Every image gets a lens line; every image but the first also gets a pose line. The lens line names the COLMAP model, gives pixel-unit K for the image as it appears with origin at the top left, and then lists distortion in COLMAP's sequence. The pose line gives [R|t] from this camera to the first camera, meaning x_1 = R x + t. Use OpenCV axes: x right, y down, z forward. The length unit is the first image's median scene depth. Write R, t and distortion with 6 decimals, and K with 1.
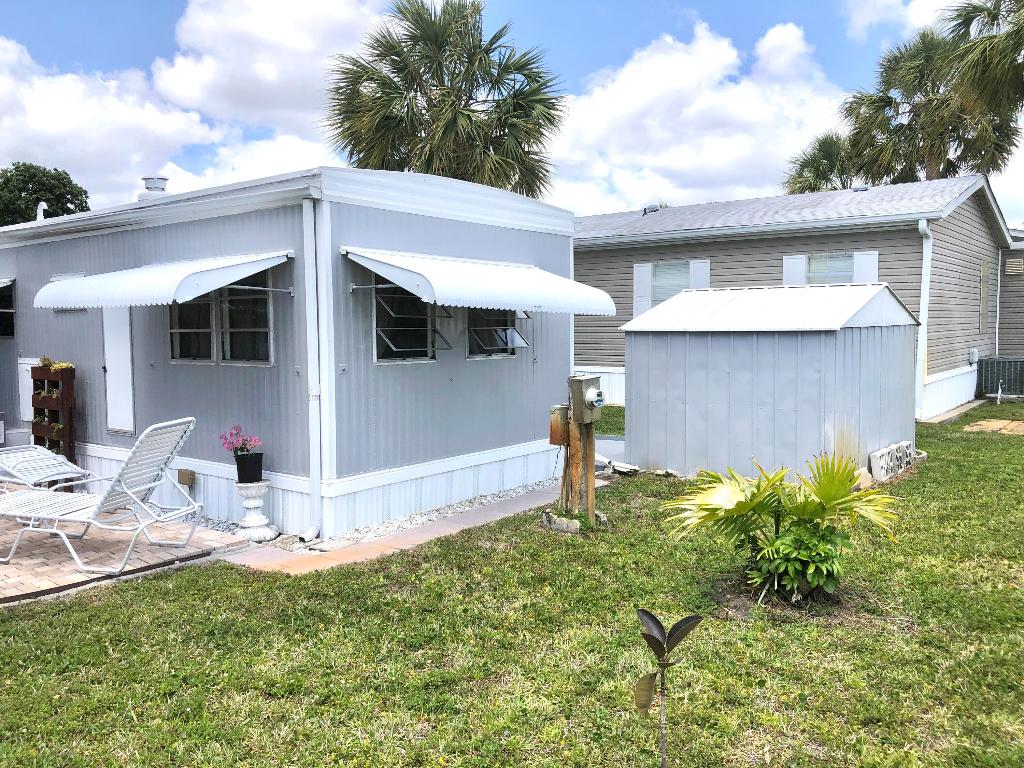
lens RADIAL K [[821.9, 0, 514.0], [0, 821.9, 372.7], [0, 0, 1]] dist [0.001518, -0.022168]
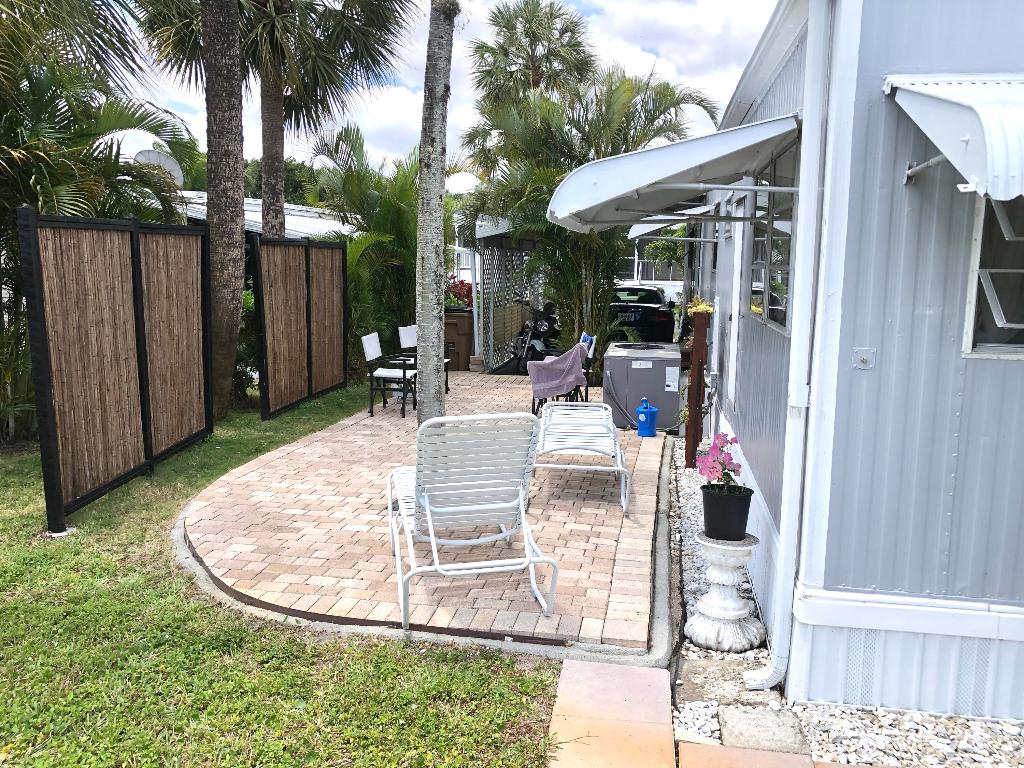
lens RADIAL K [[821.9, 0, 514.0], [0, 821.9, 372.7], [0, 0, 1]] dist [0.001518, -0.022168]
pose [[0.471673, 0.135008, -0.871377, 0.091809], [-0.069077, 0.990830, 0.116125, -0.035833], [0.879064, 0.005419, 0.476674, 0.612542]]
